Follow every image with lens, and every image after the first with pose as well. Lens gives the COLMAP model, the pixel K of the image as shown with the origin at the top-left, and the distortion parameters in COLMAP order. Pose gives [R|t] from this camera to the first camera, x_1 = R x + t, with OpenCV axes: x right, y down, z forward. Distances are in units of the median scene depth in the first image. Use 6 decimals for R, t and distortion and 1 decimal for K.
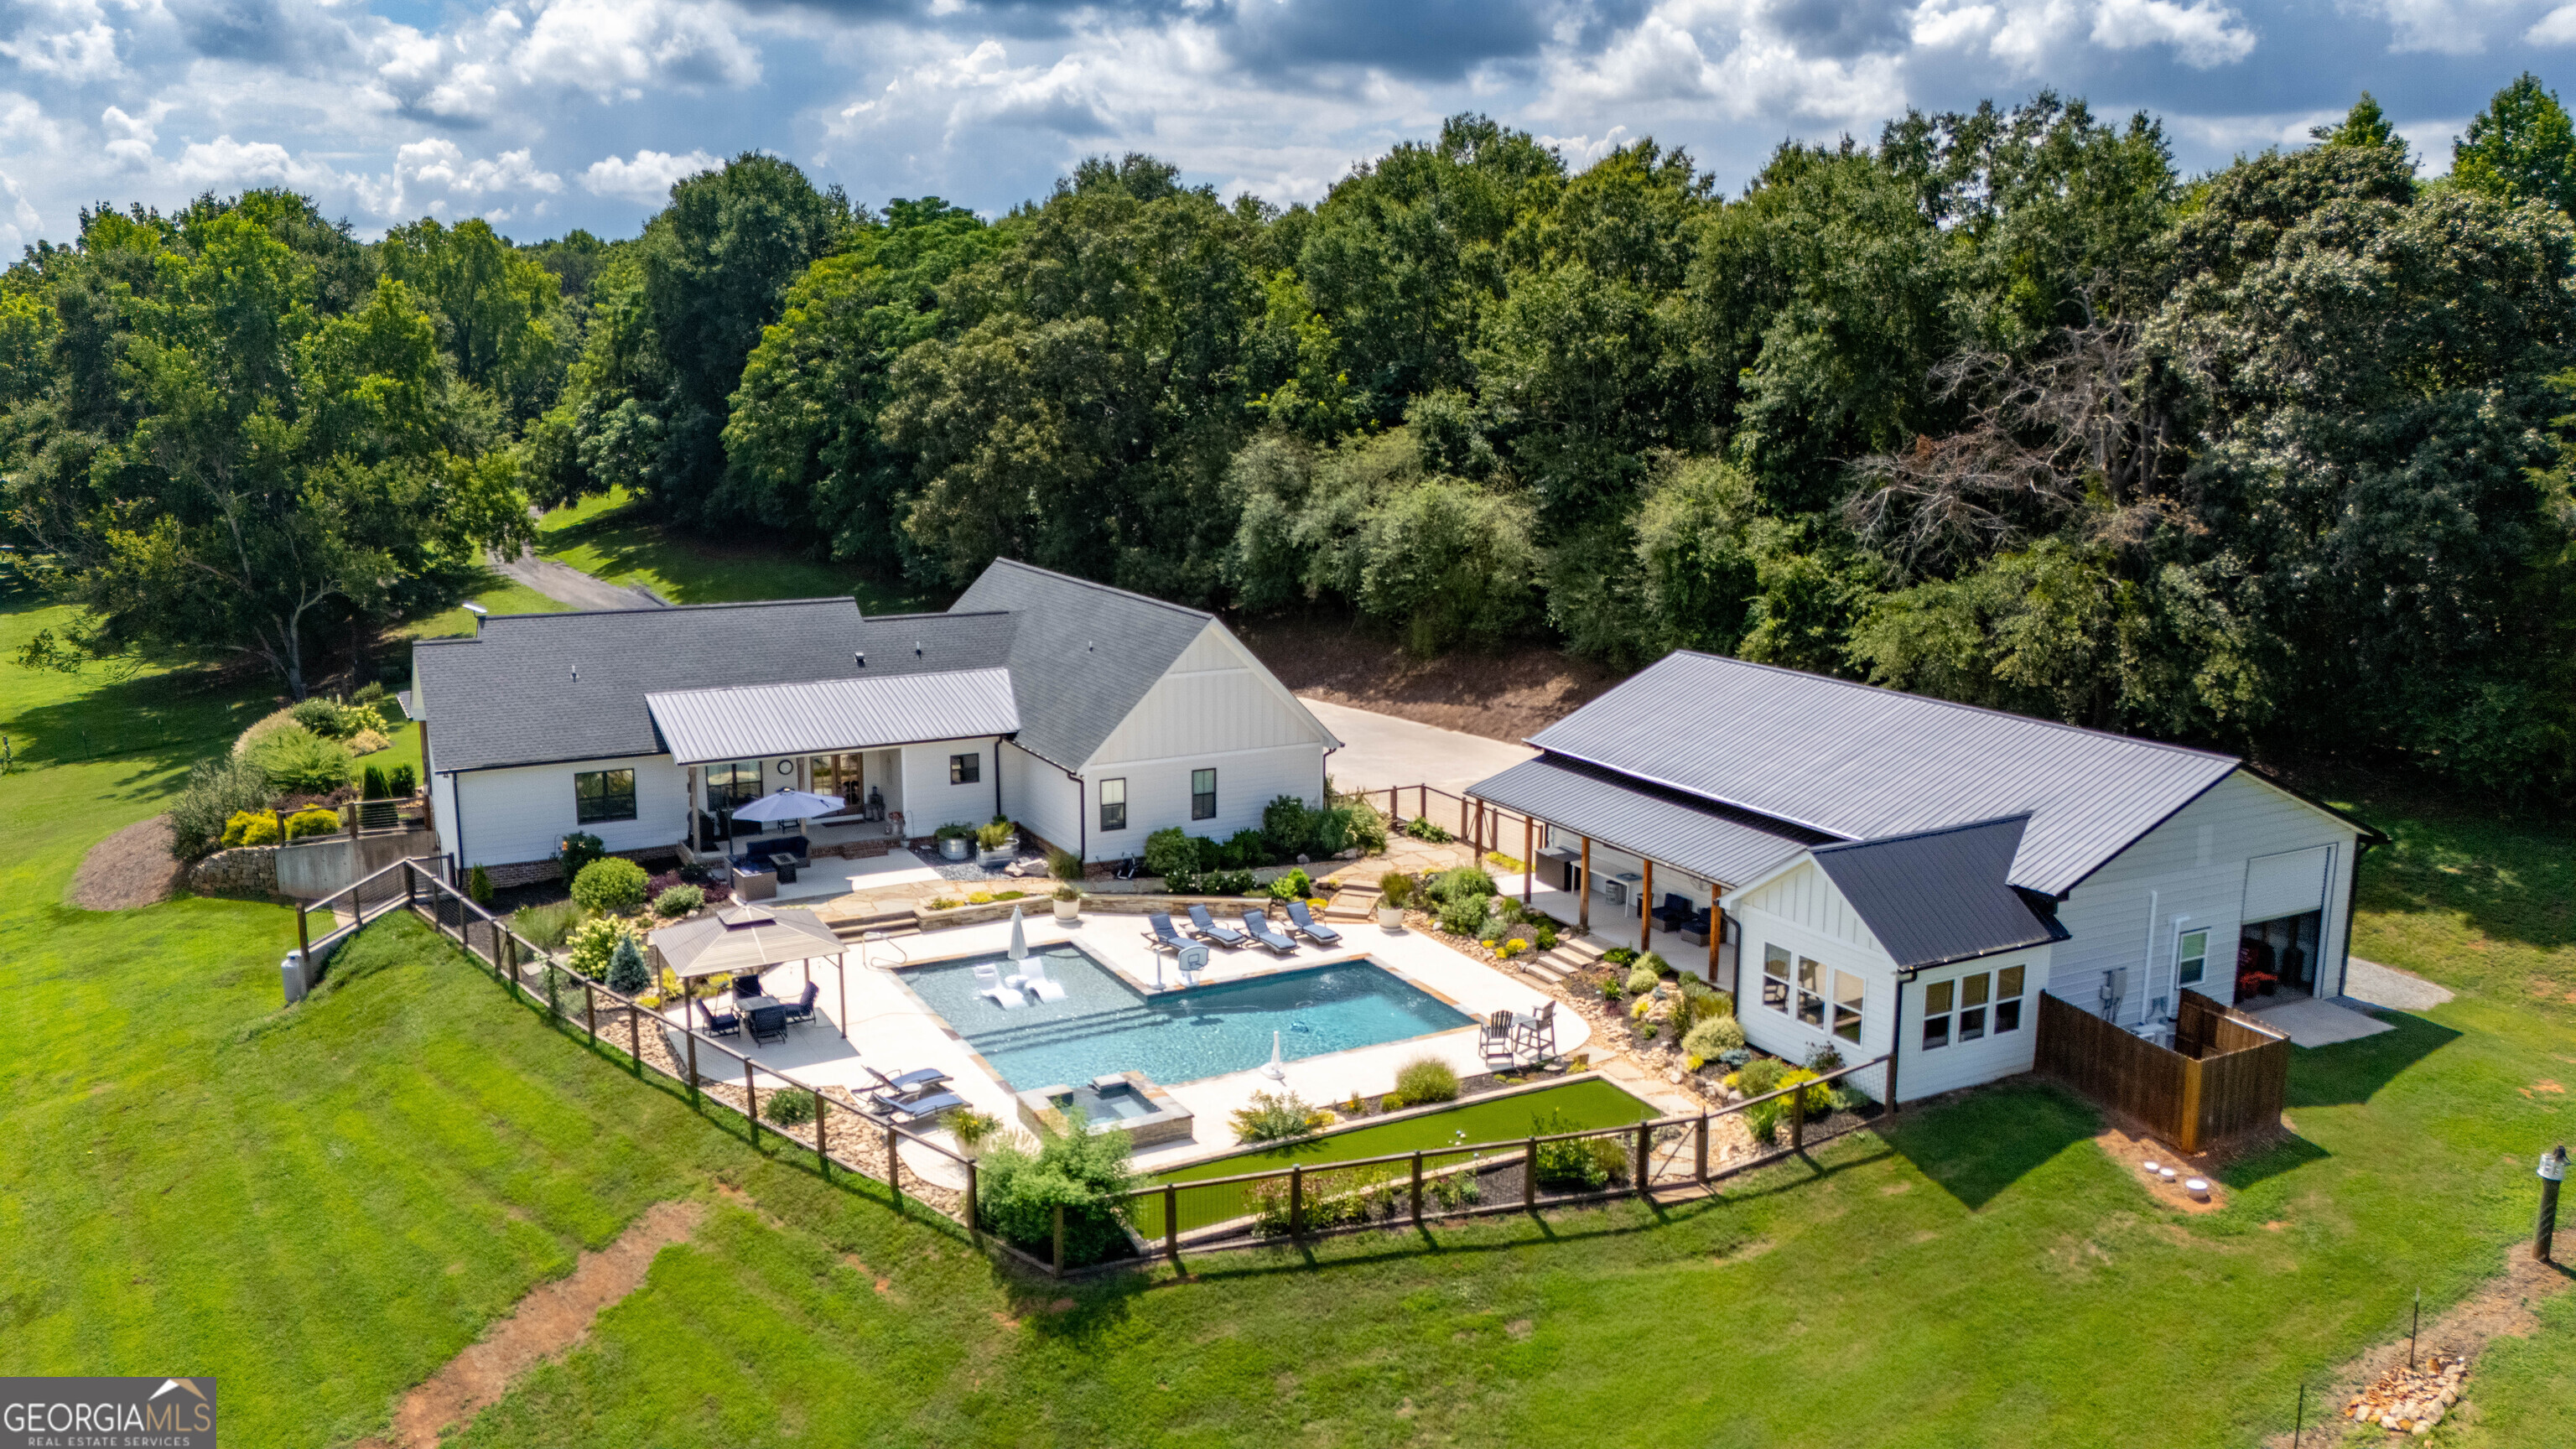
lens RADIAL K [[1872.8, 0, 1291.7], [0, 1872.8, 734.0], [0, 0, 1]] dist [0.060295, -0.046783]
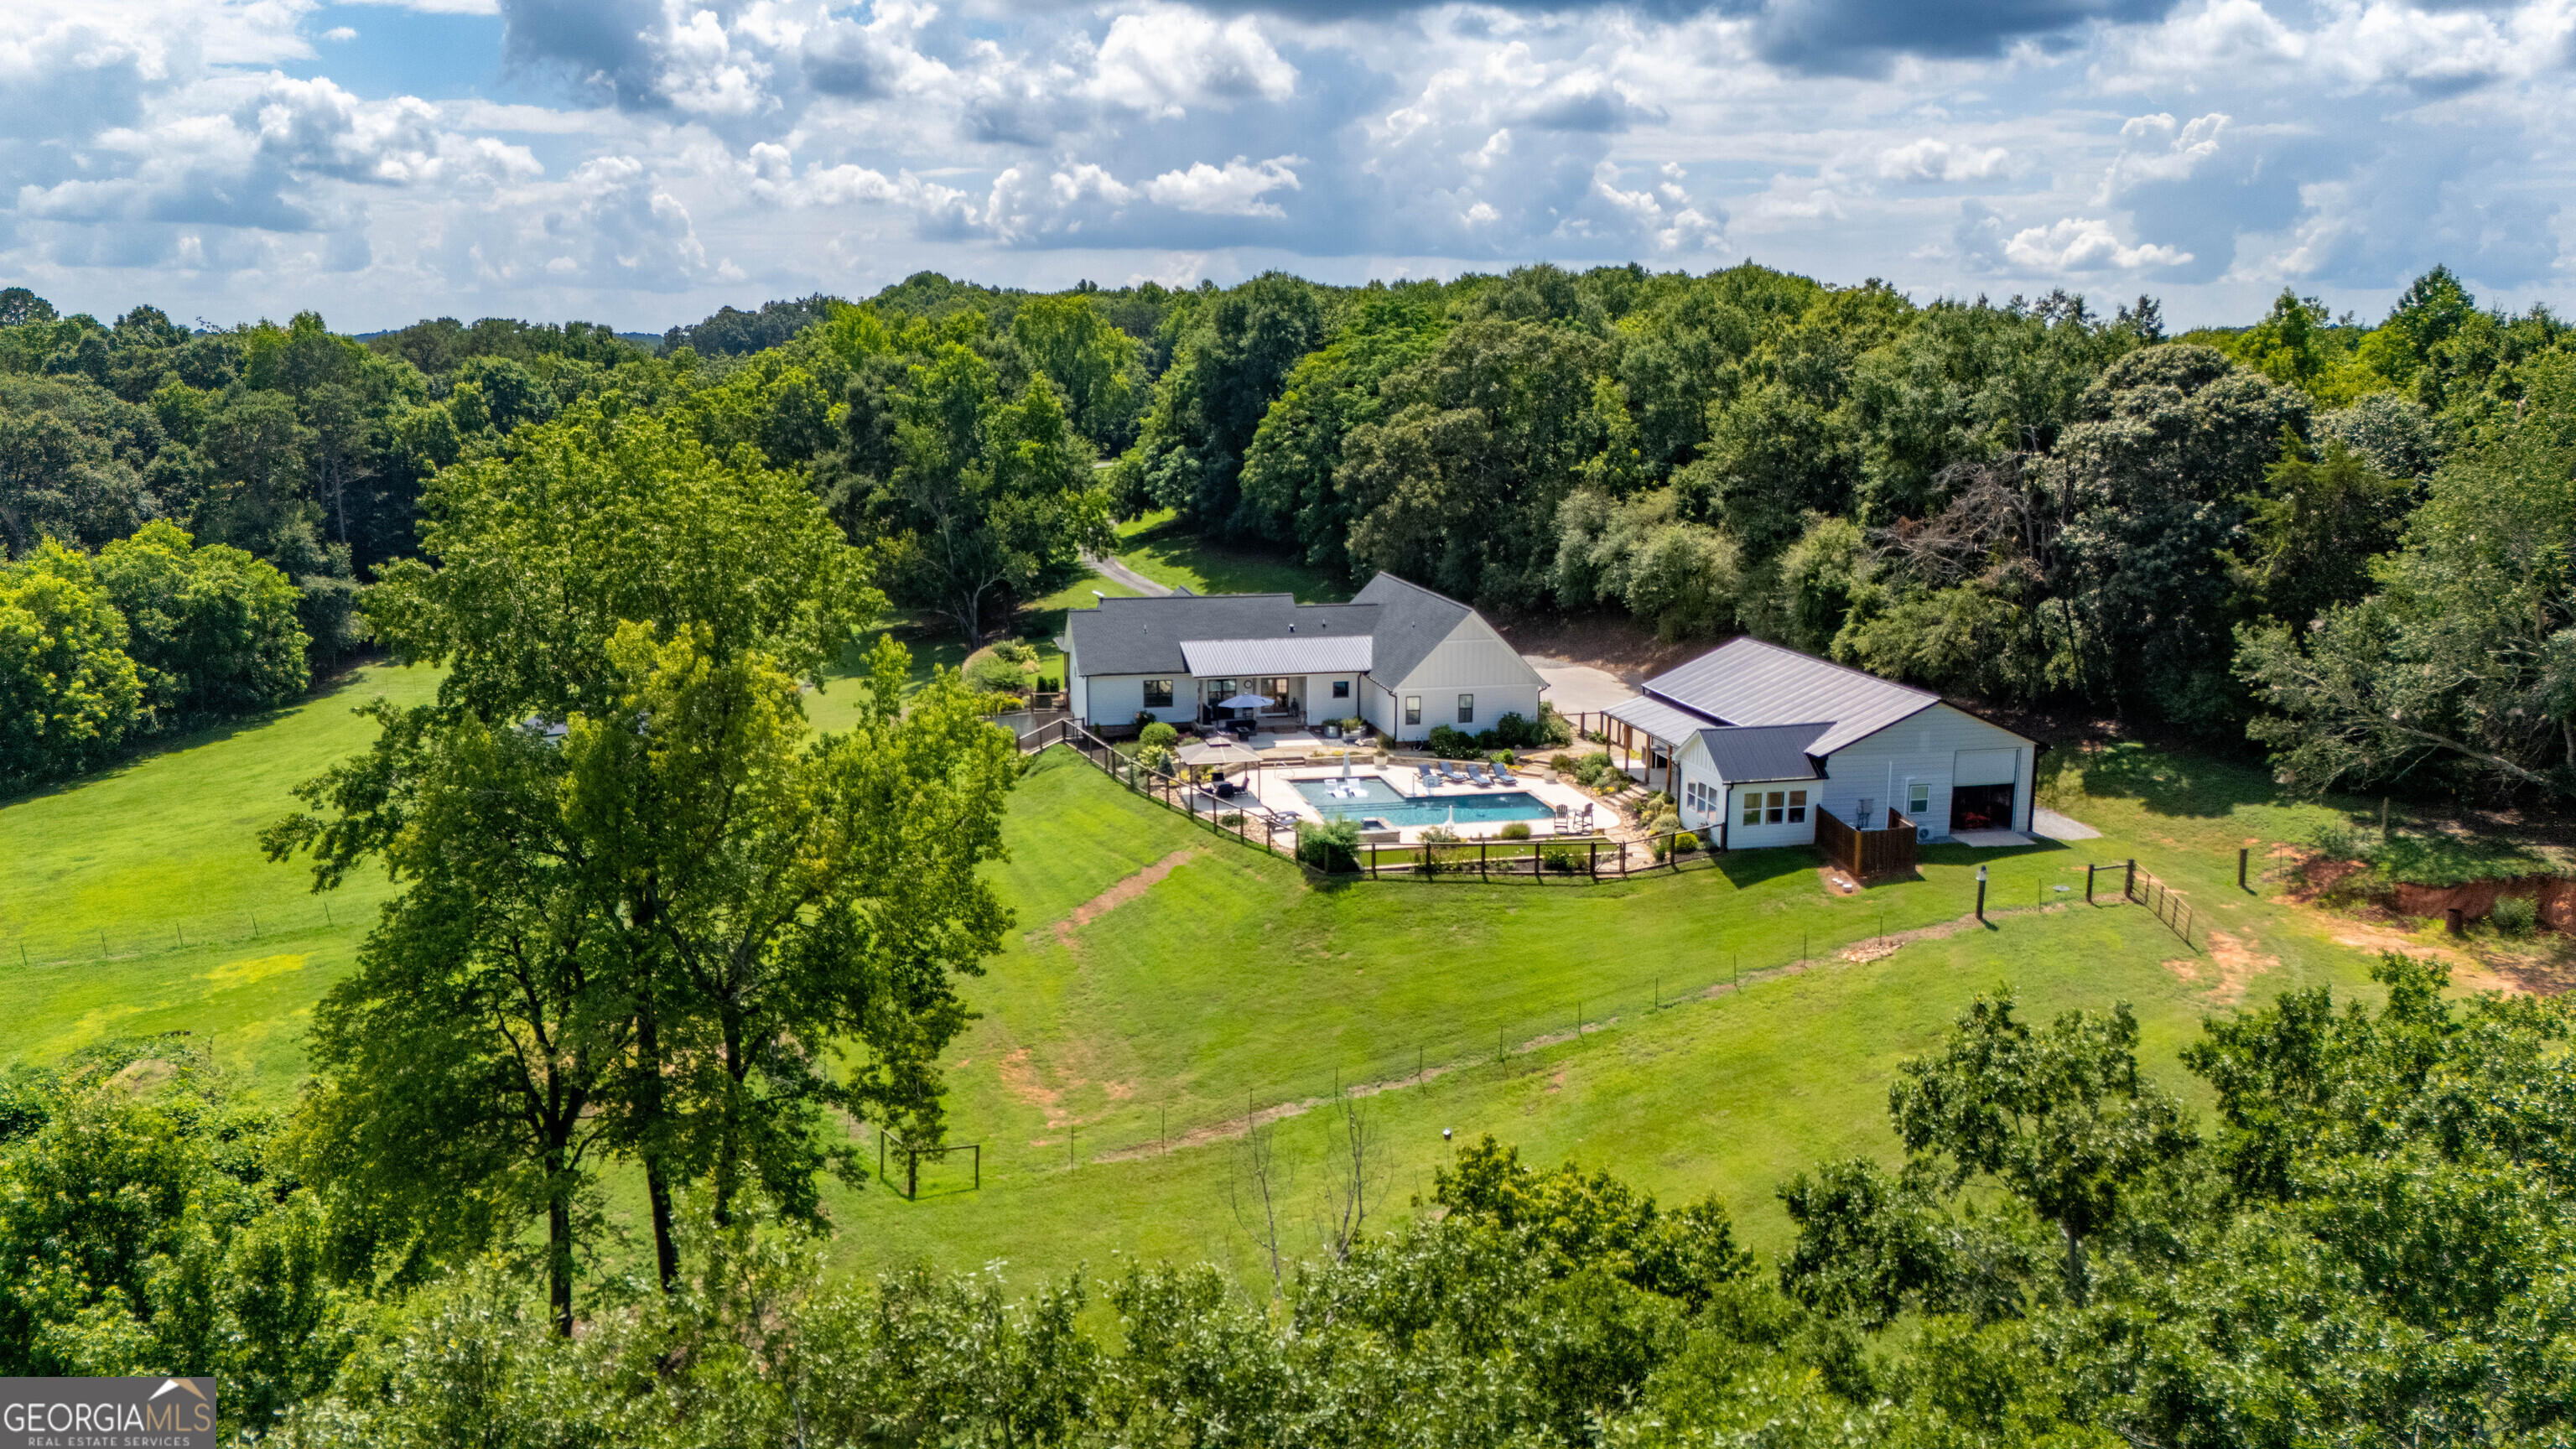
lens RADIAL K [[1872.8, 0, 1292.6], [0, 1872.8, 728.2], [0, 0, 1]] dist [0.060295, -0.046783]
pose [[0.962682, 0.049516, -0.266067, 0.242760], [-0.049291, 0.998756, 0.007527, 0.041145], [0.266109, 0.005869, 0.963925, -0.700344]]
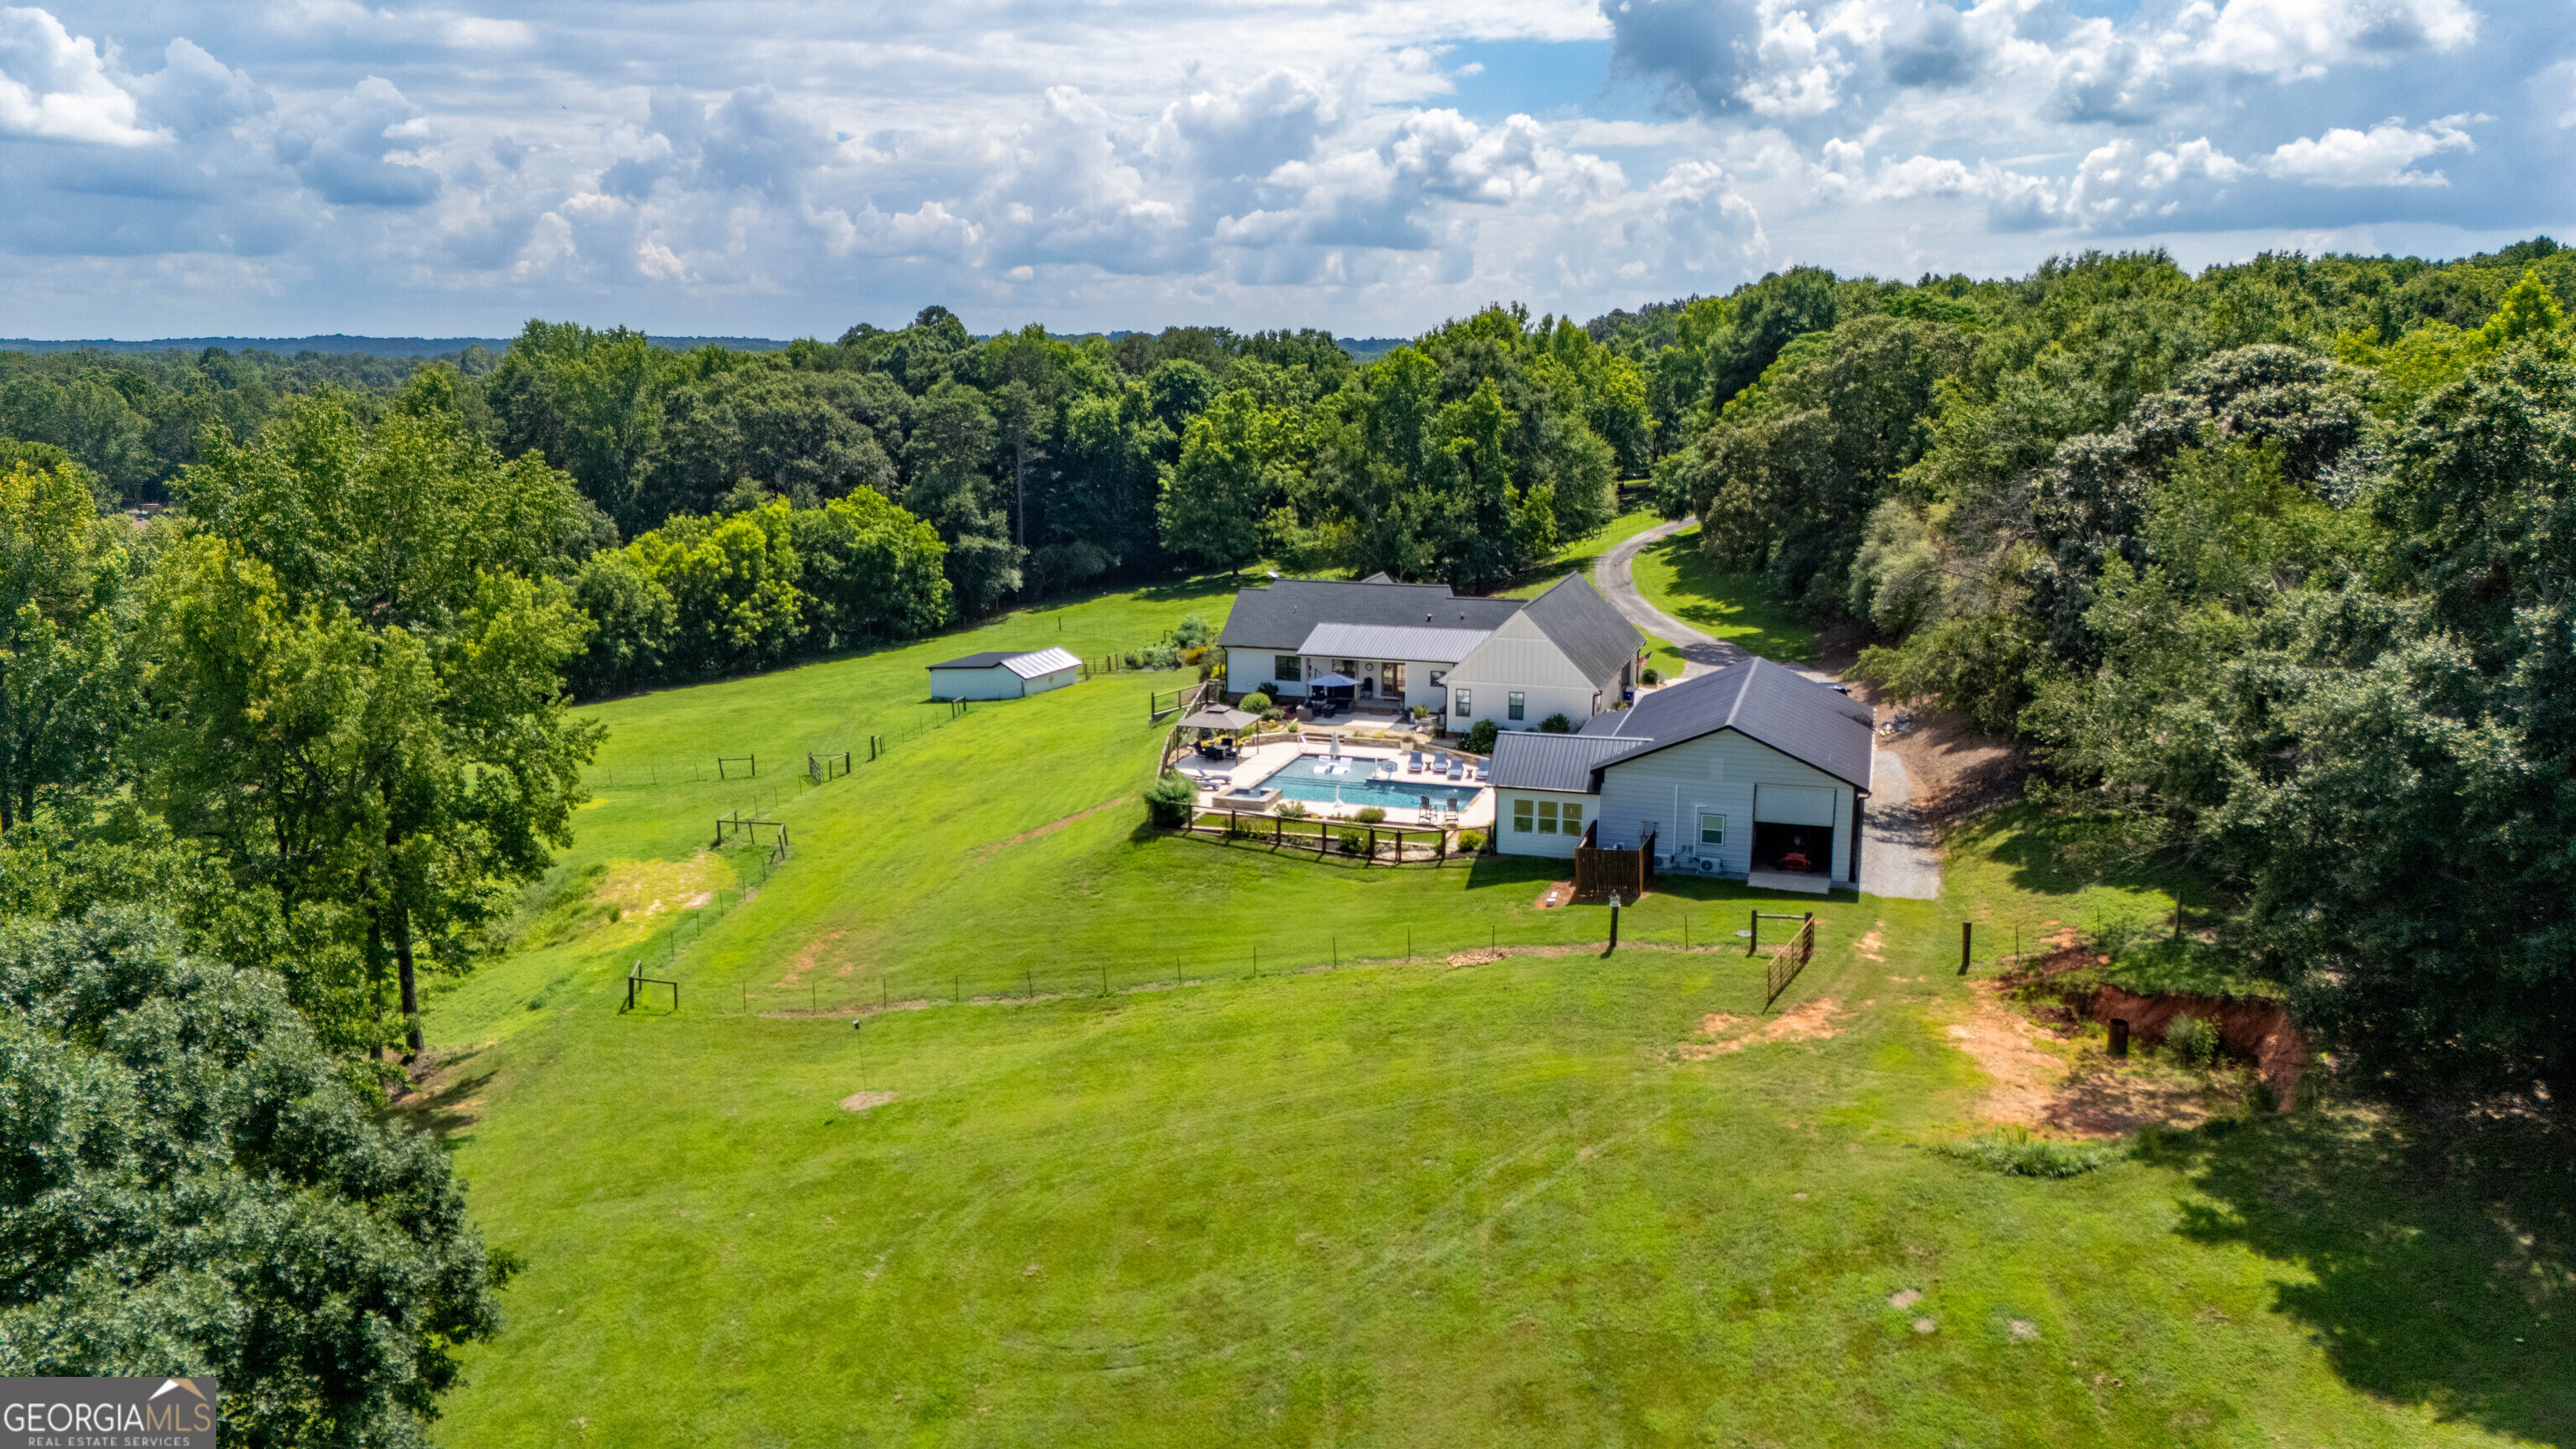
lens RADIAL K [[1872.8, 0, 1296.9], [0, 1872.8, 727.9], [0, 0, 1]] dist [0.060295, -0.046783]
pose [[0.692823, 0.137358, -0.707905, 0.980690], [-0.136932, 0.988889, 0.057865, -0.020156], [0.707987, 0.056845, 0.703934, -0.388673]]
